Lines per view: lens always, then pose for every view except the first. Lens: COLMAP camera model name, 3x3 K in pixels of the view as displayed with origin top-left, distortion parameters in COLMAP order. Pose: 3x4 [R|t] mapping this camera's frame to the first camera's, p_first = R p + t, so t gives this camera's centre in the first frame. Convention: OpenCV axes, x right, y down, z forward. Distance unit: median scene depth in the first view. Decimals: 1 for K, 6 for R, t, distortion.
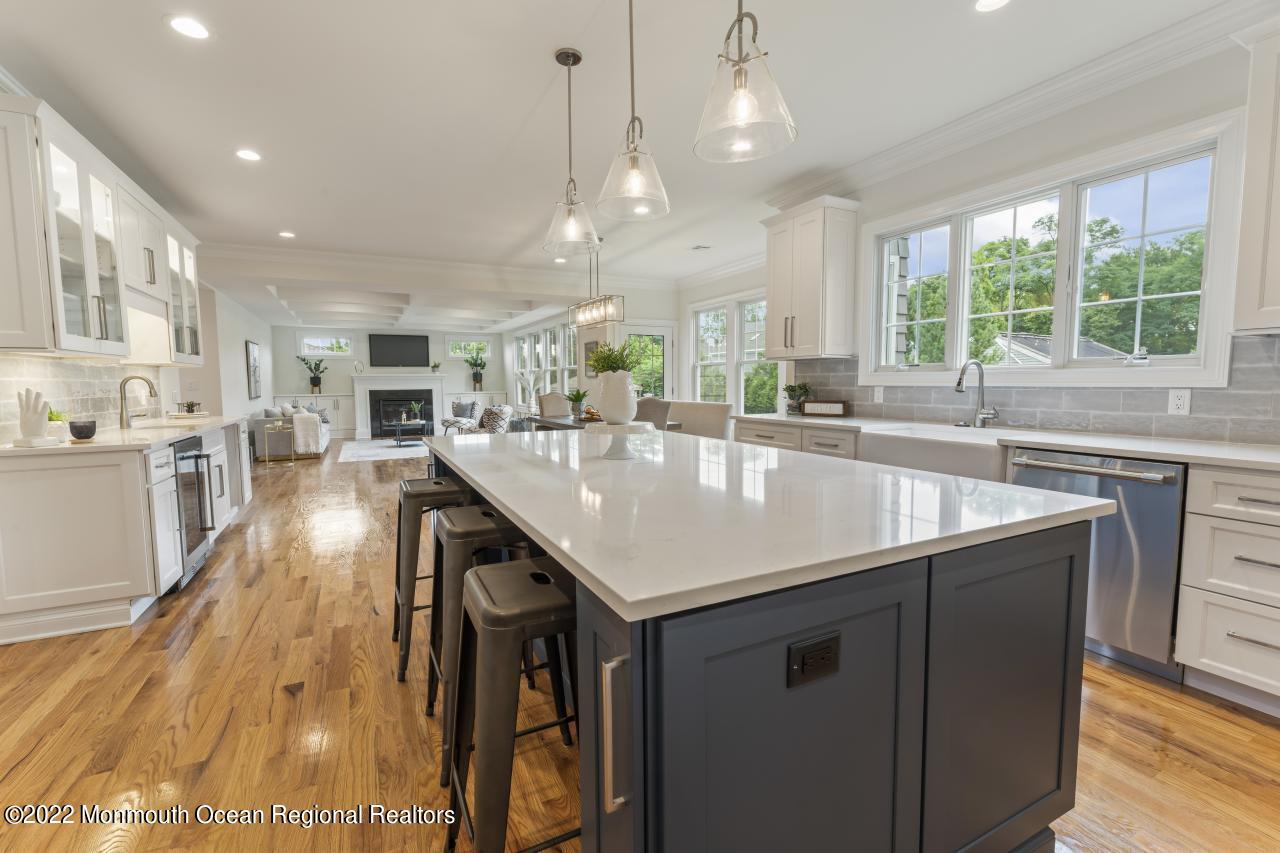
lens RADIAL K [[528.6, 0, 629.5], [0, 528.6, 433.1], [0, 0, 1]] dist [-0.004220, -0.000154]
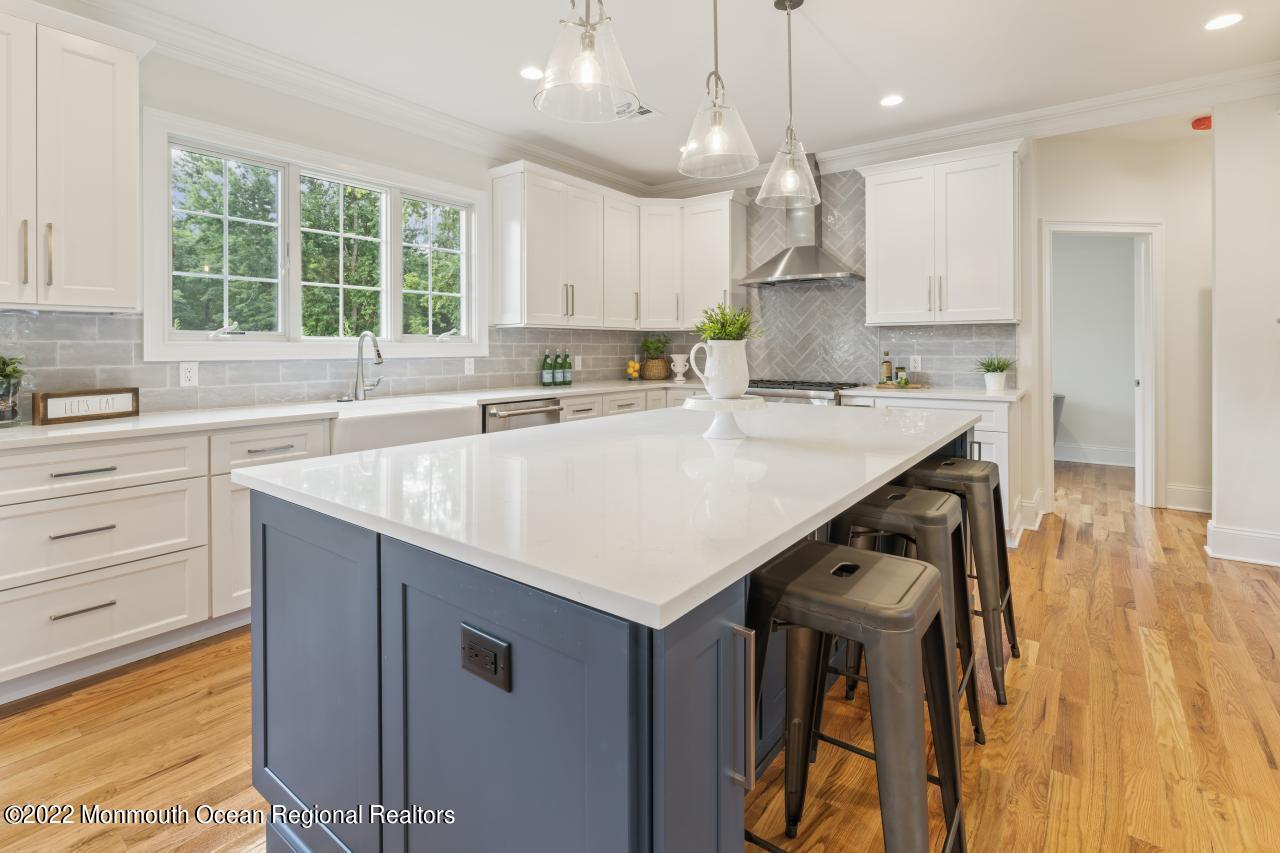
lens RADIAL K [[597.5, 0, 638.3], [0, 597.5, 352.1], [0, 0, 1]] dist [0.000618, -0.001756]
pose [[-0.428938, 0.002956, 0.903329, -0.183701], [0.094856, 0.994614, 0.041787, -0.032048], [-0.898340, 0.103610, -0.426908, 0.332014]]
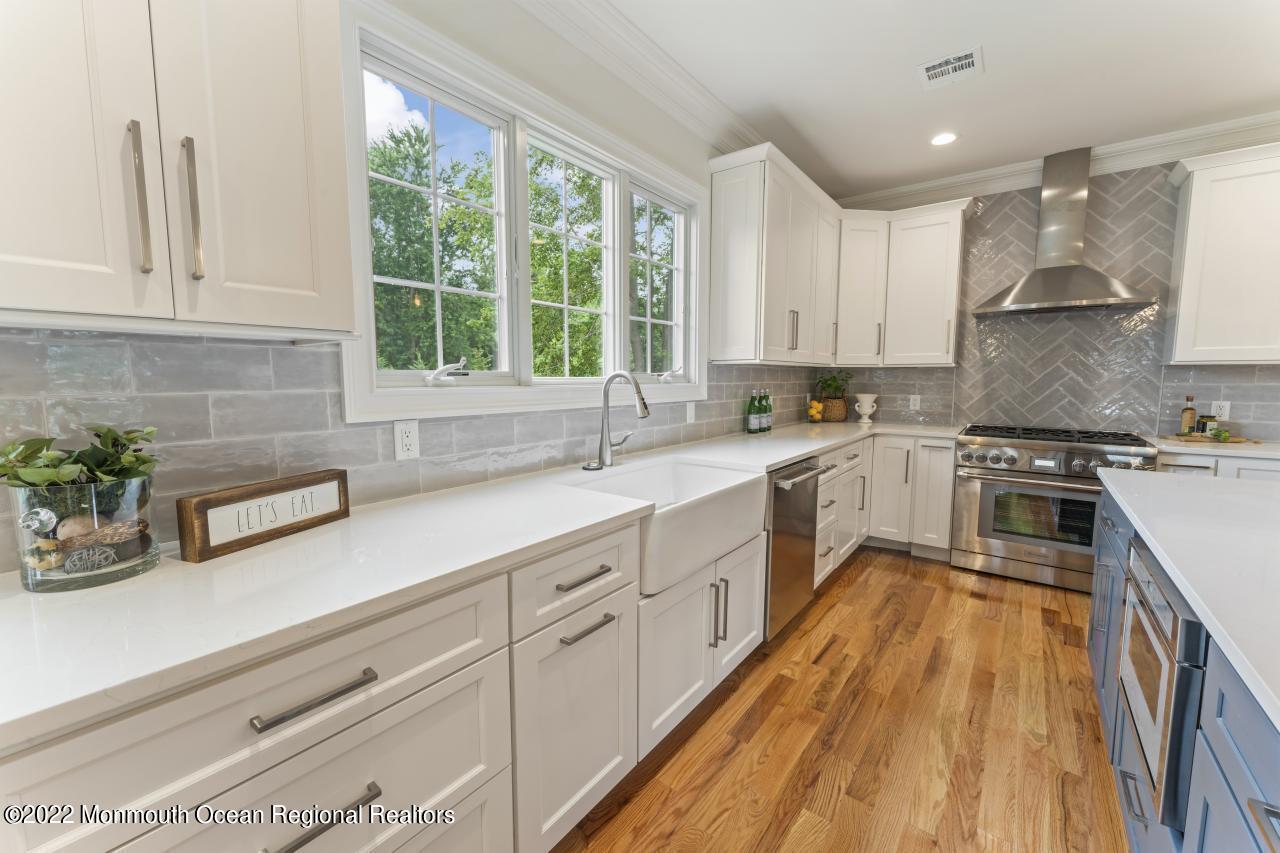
lens RADIAL K [[498.4, 0, 638.1], [0, 498.4, 426.9], [0, 0, 1]] dist [-0.001189, -0.000252]
pose [[-0.425379, -0.084311, 0.901079, 0.014755], [0.089431, 0.986862, 0.134556, -0.049221], [-0.900586, 0.137822, -0.412251, 0.408089]]
